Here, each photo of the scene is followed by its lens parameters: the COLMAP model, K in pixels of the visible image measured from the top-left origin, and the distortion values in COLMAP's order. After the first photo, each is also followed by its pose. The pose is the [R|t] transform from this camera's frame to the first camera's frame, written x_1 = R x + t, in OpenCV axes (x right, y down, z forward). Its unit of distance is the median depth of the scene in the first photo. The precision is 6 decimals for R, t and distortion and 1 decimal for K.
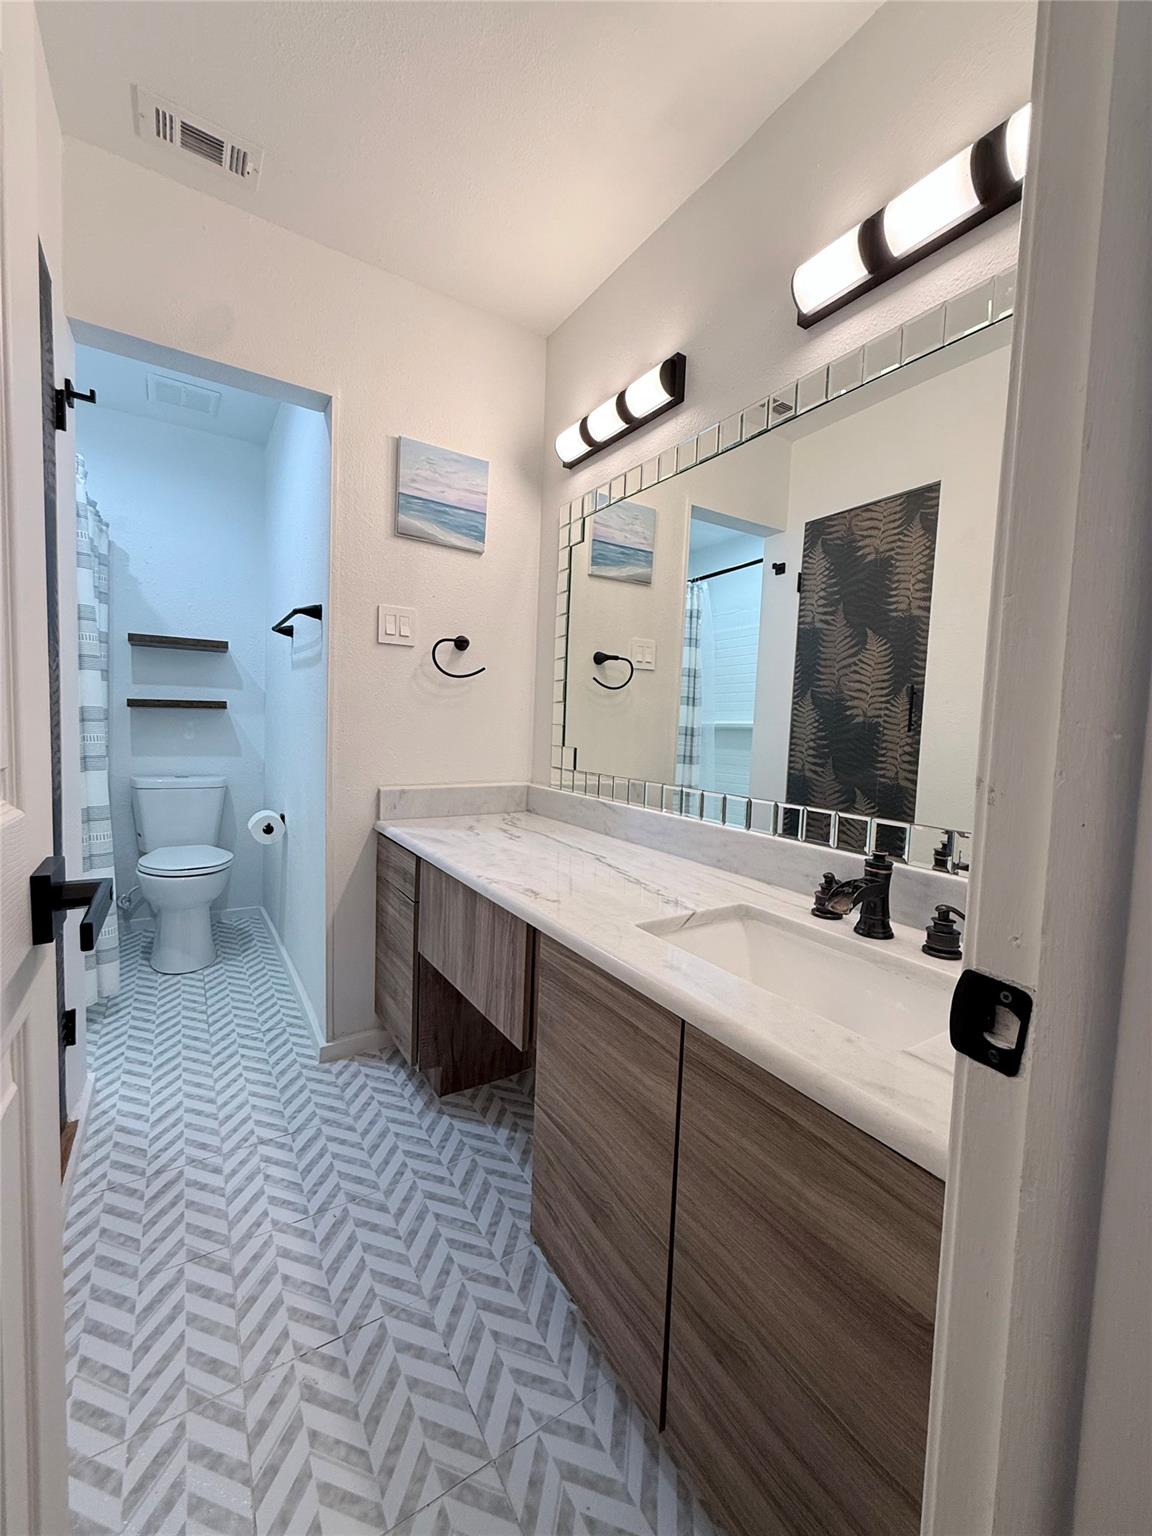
lens RADIAL K [[612.9, 0, 575.9], [0, 612.9, 763.7], [0, 0, 1]] dist [0.000135, 0.000101]
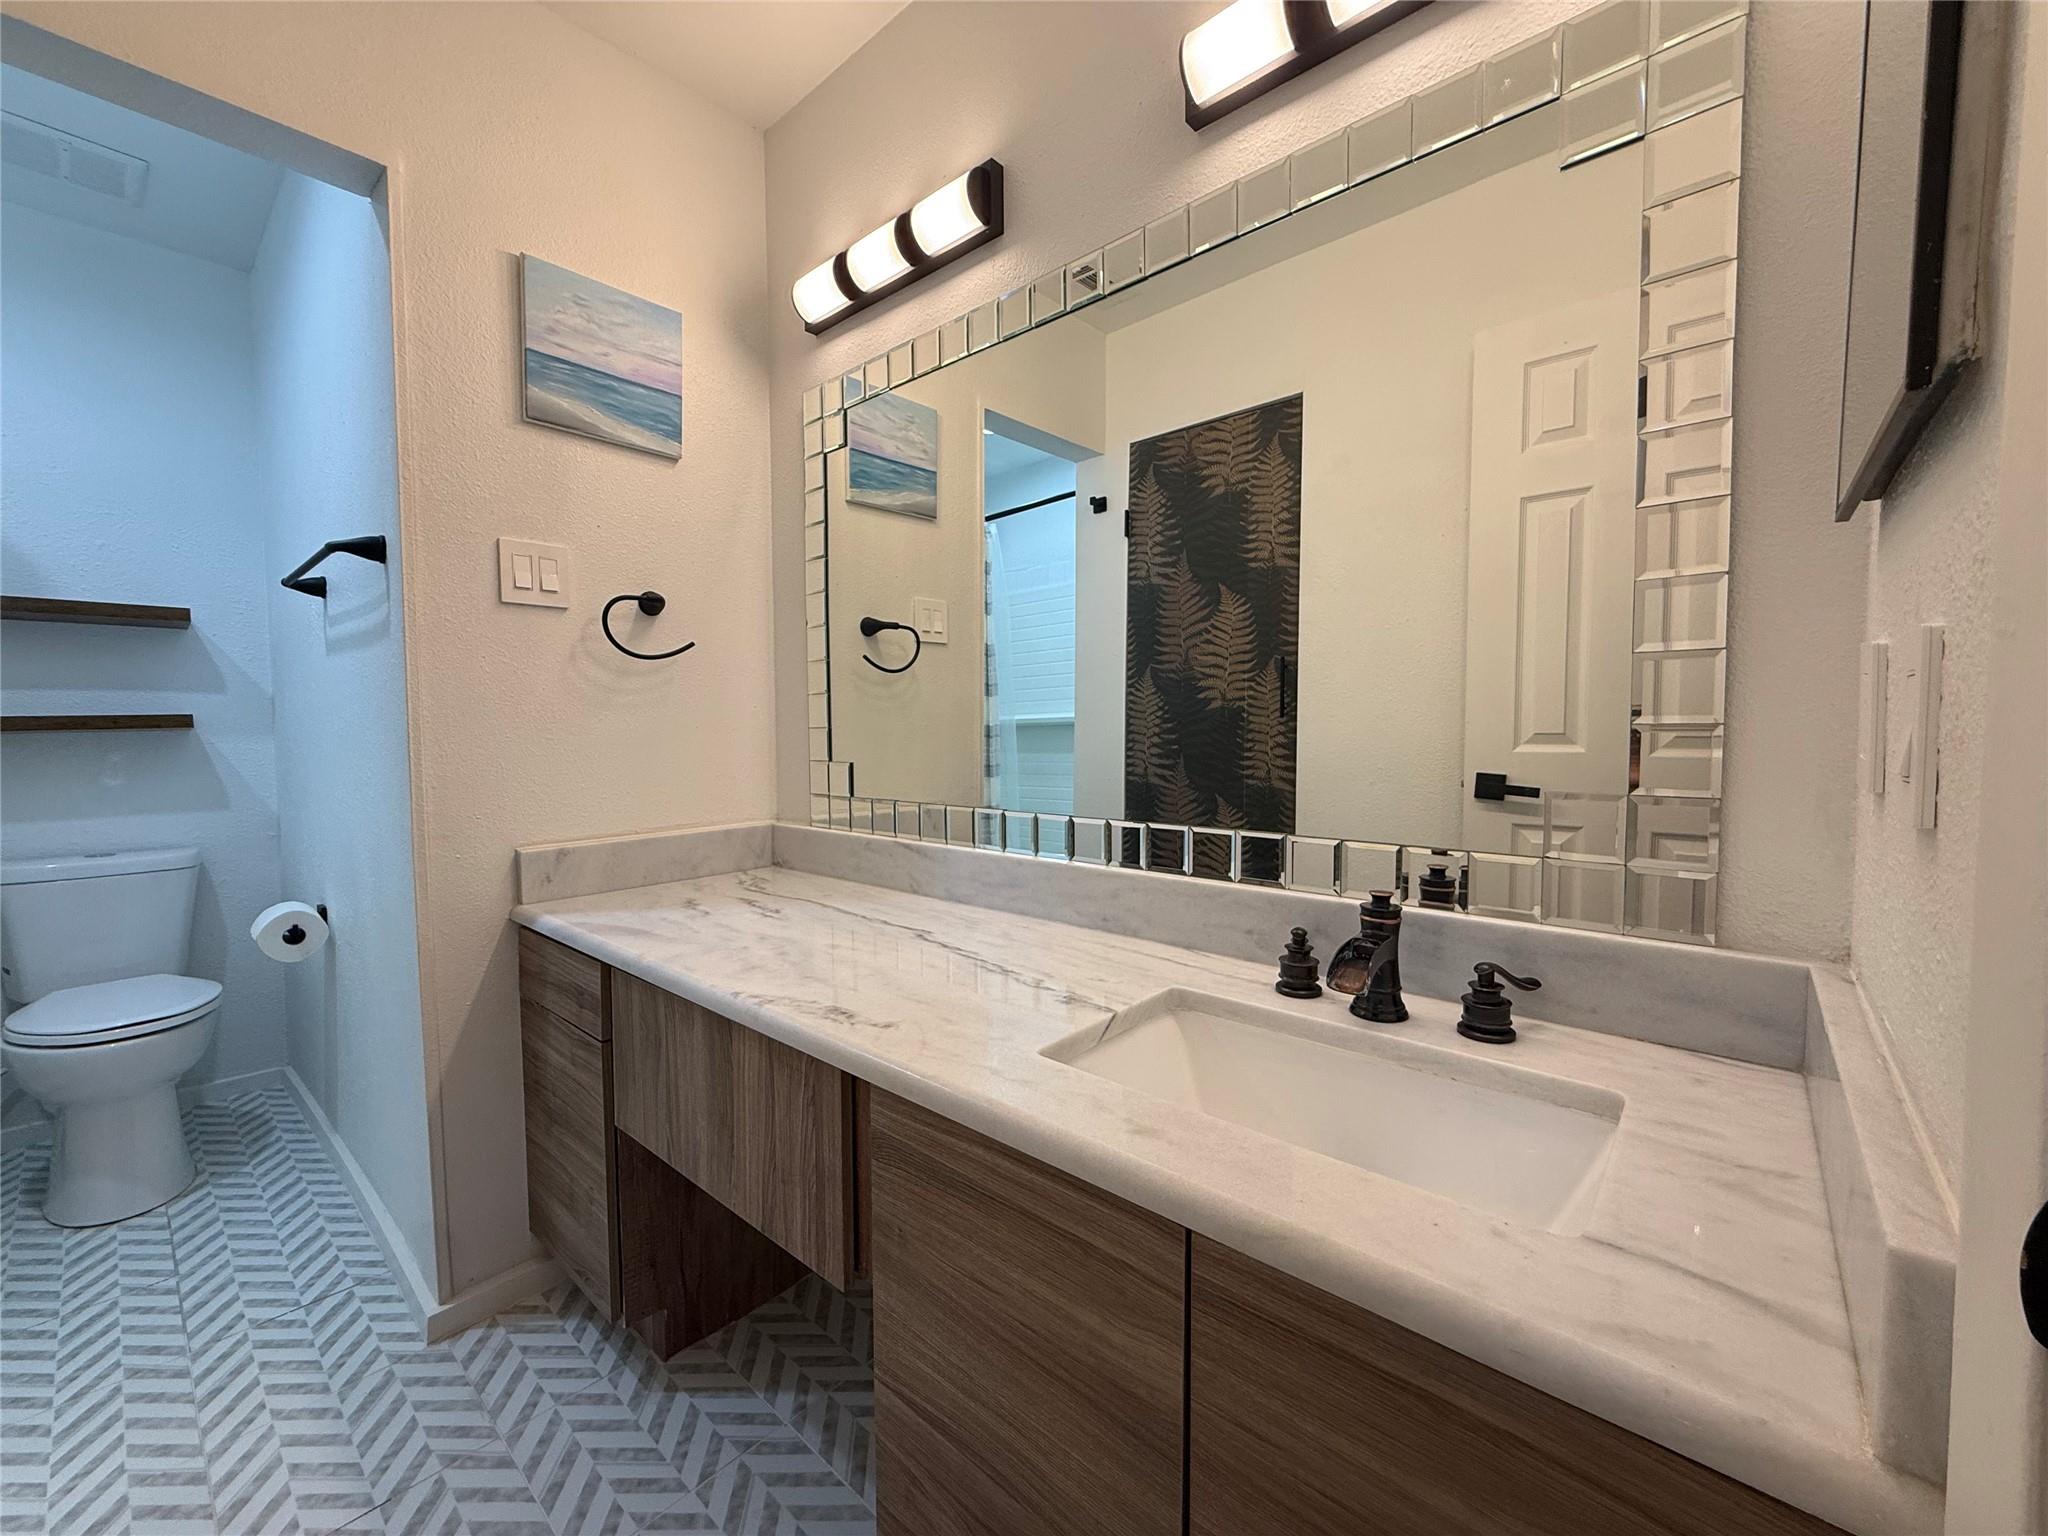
lens RADIAL K [[817.1, 0, 1011.7], [0, 817.1, 767.8], [0, 0, 1]] dist [0.000135, 0.000101]
pose [[0.963911, -0.057535, 0.259935, -0.063715], [0.060332, 0.998174, -0.002791, -0.007741], [-0.259300, 0.018372, 0.965622, 0.120720]]
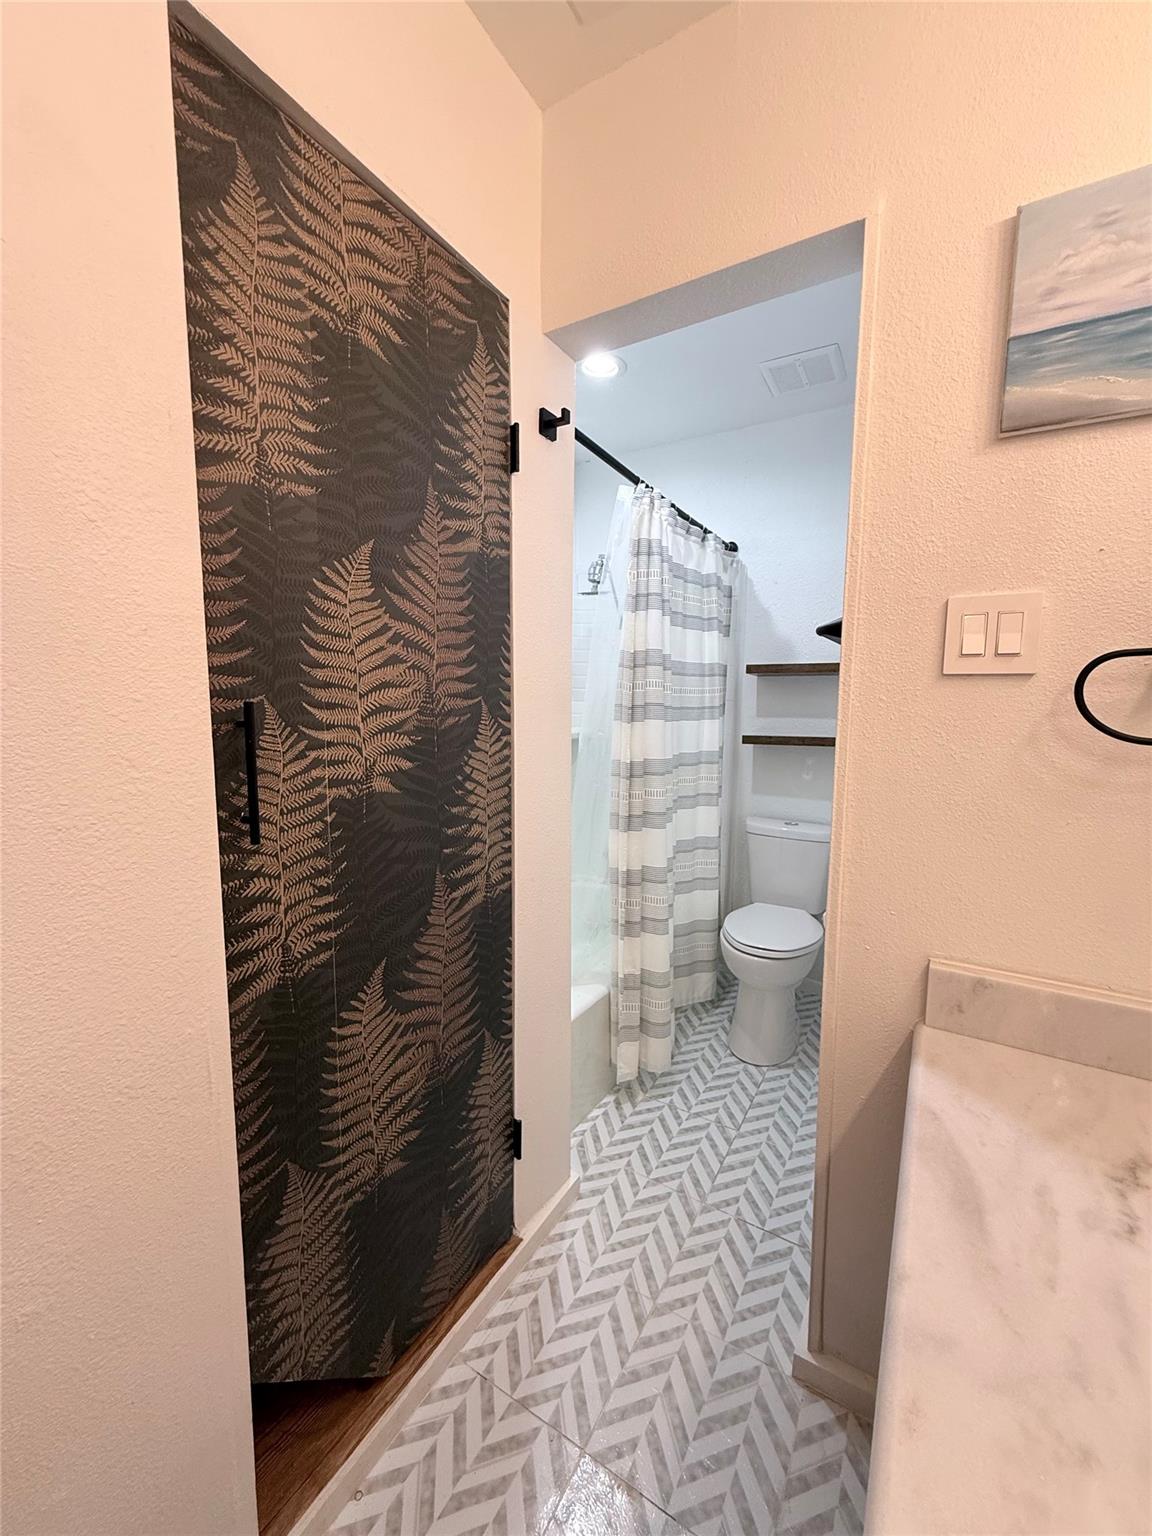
lens RADIAL K [[612.9, 0, 582.0], [0, 612.9, 759.5], [0, 0, 1]] dist [0.000135, 0.000101]
pose [[0.442421, 0.060965, -0.894733, -0.005105], [-0.054460, 0.997672, 0.041050, -0.131224], [0.895152, 0.030566, 0.444711, 0.512241]]
